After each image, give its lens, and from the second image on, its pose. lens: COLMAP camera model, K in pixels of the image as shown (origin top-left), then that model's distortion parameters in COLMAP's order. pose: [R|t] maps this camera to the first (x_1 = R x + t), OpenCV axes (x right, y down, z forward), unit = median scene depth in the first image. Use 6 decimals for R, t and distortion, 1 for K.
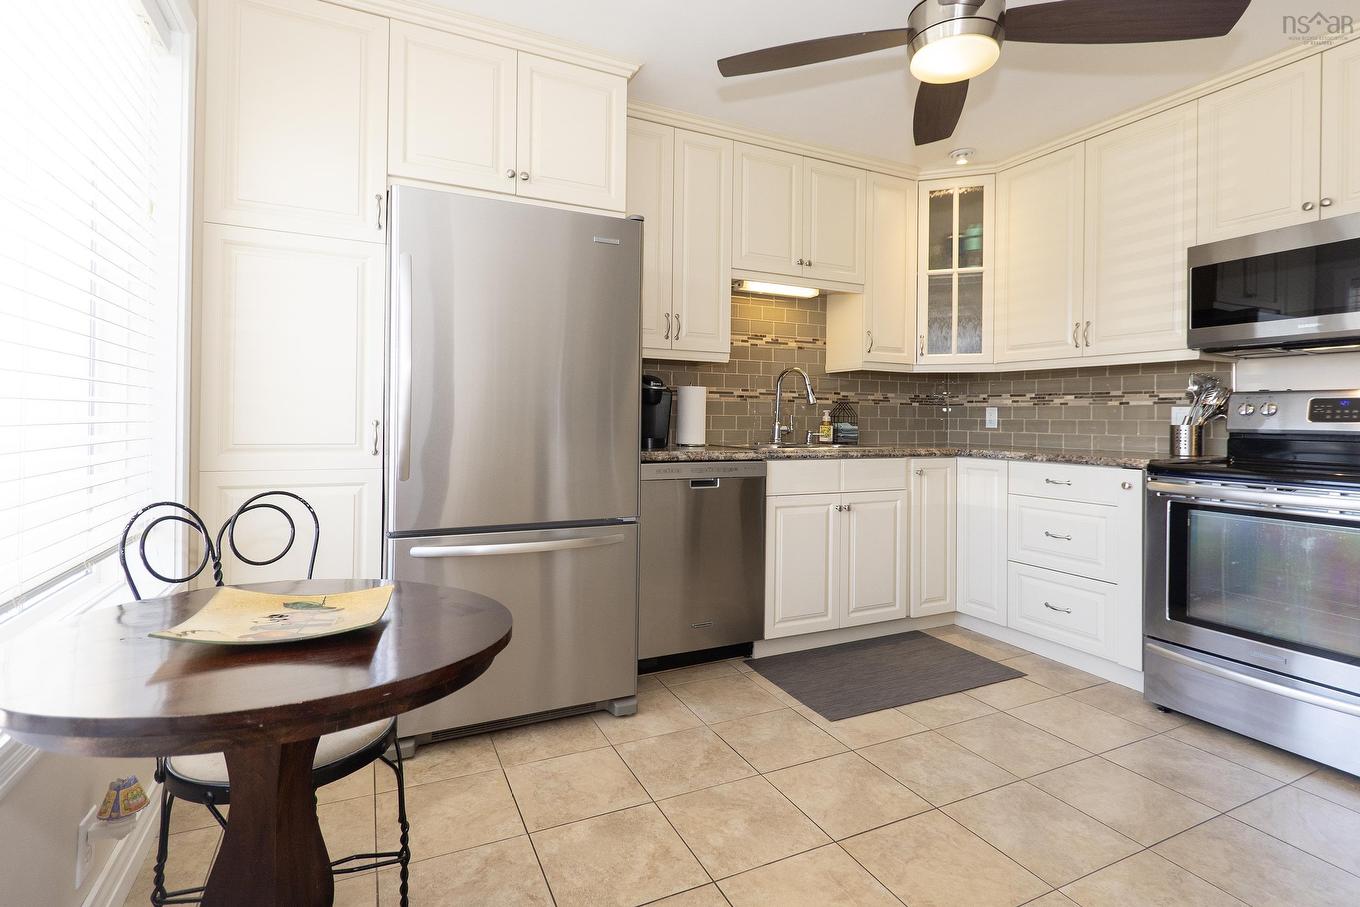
lens RADIAL K [[654.9, 0, 674.8], [0, 654.9, 417.0], [0, 0, 1]] dist [0.006133, -0.002064]
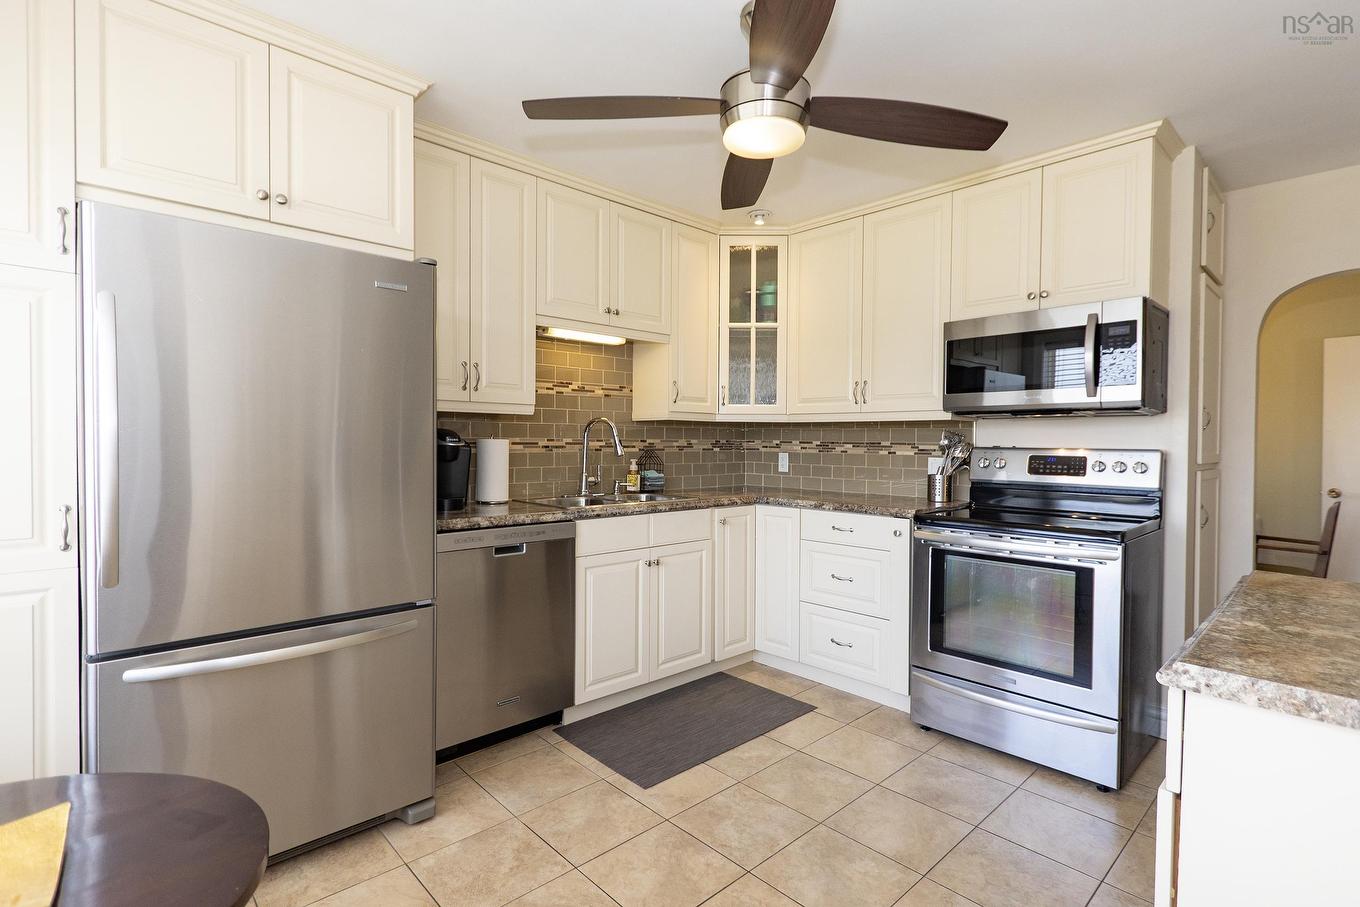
lens RADIAL K [[654.9, 0, 677.1], [0, 654.9, 453.8], [0, 0, 1]] dist [0.006133, -0.002064]
pose [[0.953414, -0.011196, 0.301458, -0.006810], [0.004227, 0.999709, 0.023762, -0.059333], [-0.301637, -0.021381, 0.953183, 0.049984]]
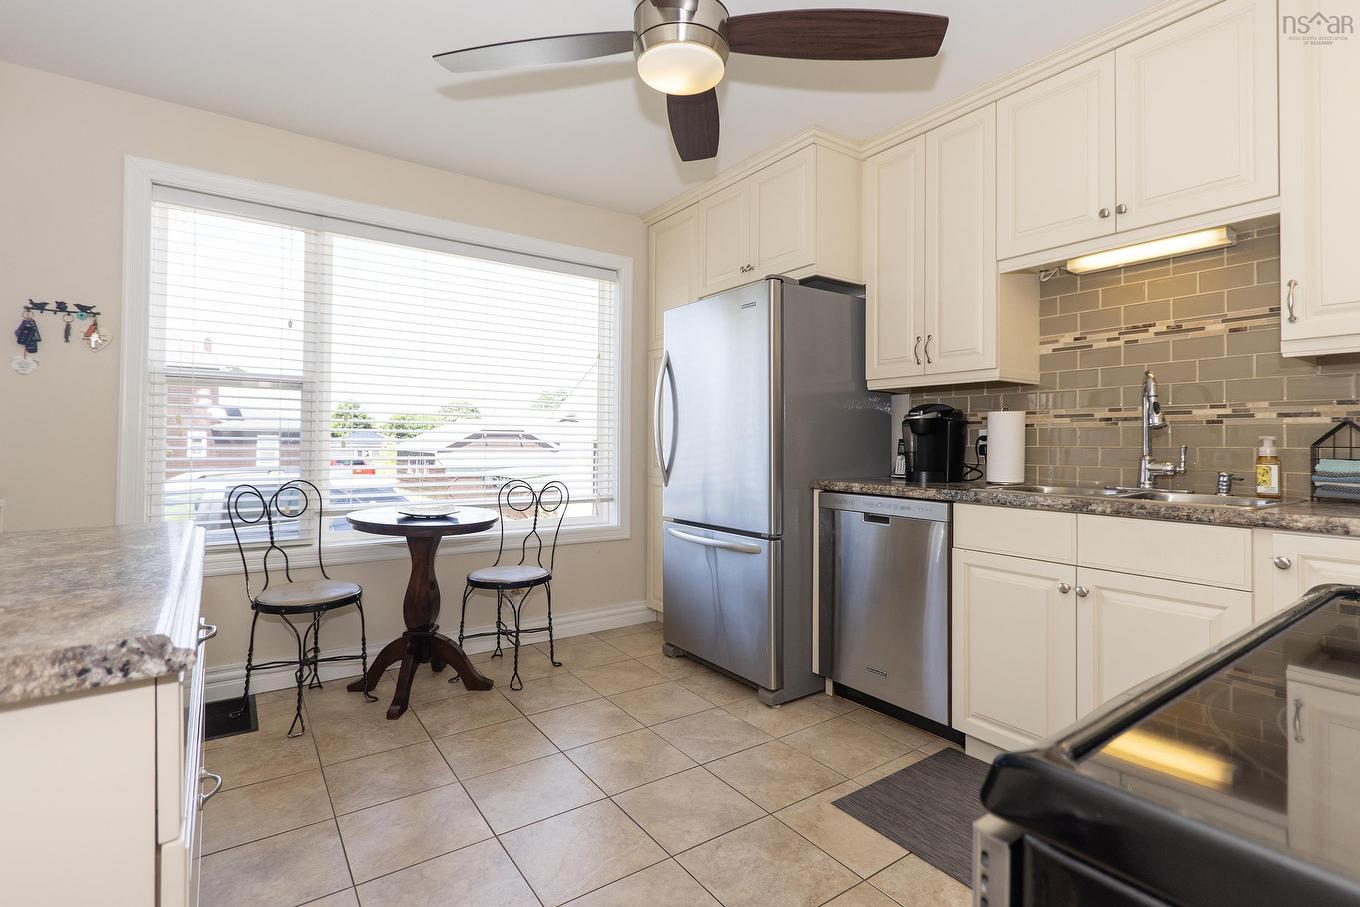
lens RADIAL K [[654.9, 0, 705.5], [0, 654.9, 432.9], [0, 0, 1]] dist [0.006133, -0.002064]
pose [[0.173715, -0.027623, -0.984409, 0.980332], [-0.004585, 0.999573, -0.028857, 0.006805], [0.984785, 0.009526, 0.173514, 0.631121]]
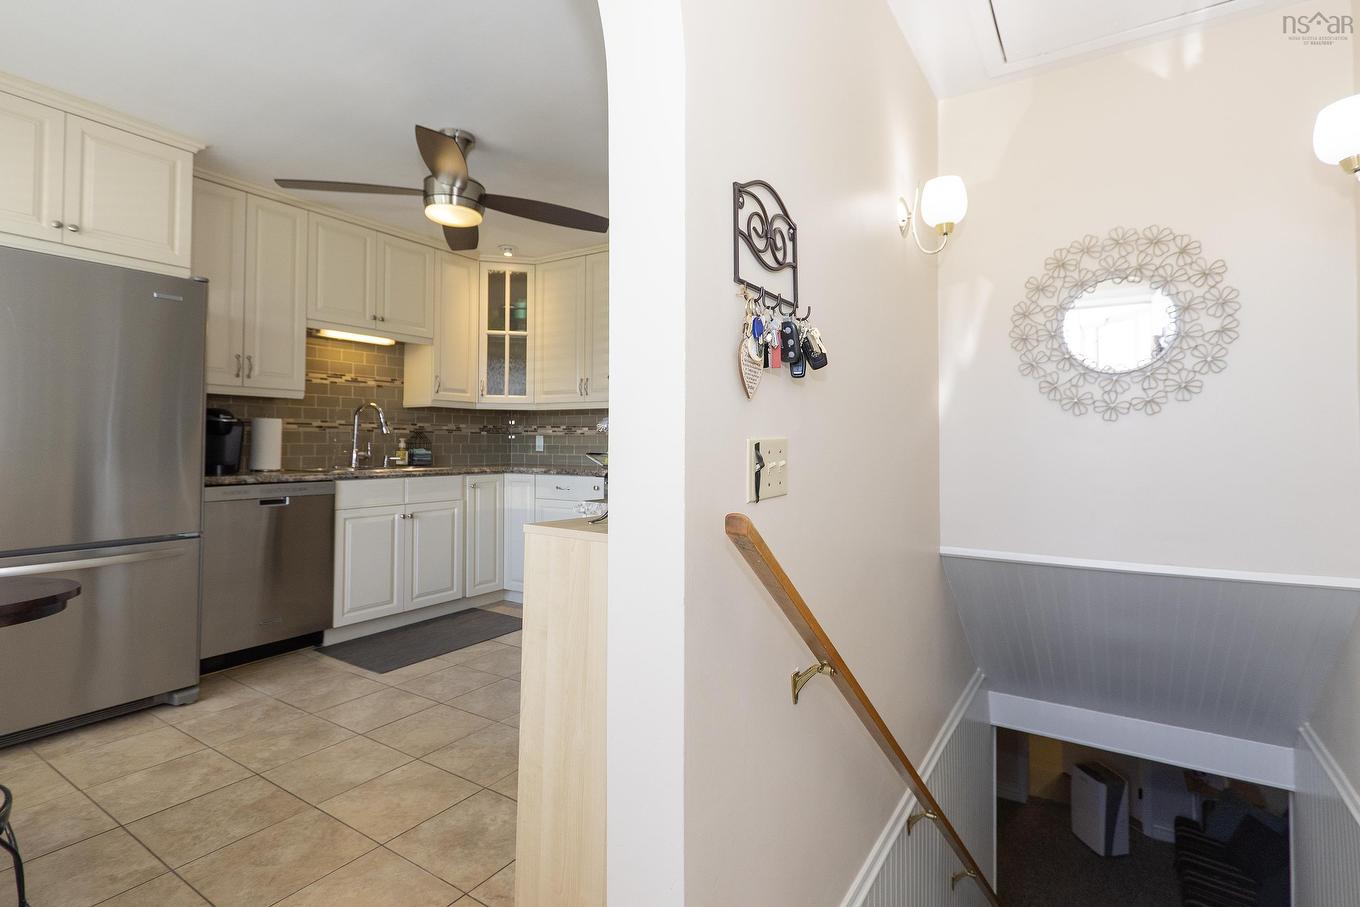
lens RADIAL K [[654.9, 0, 692.0], [0, 654.9, 428.8], [0, 0, 1]] dist [0.006133, -0.002064]
pose [[0.847554, 0.003795, 0.530695, 0.059798], [0.005416, 0.999860, -0.015800, -0.008762], [-0.530681, 0.016266, 0.847416, -0.436992]]
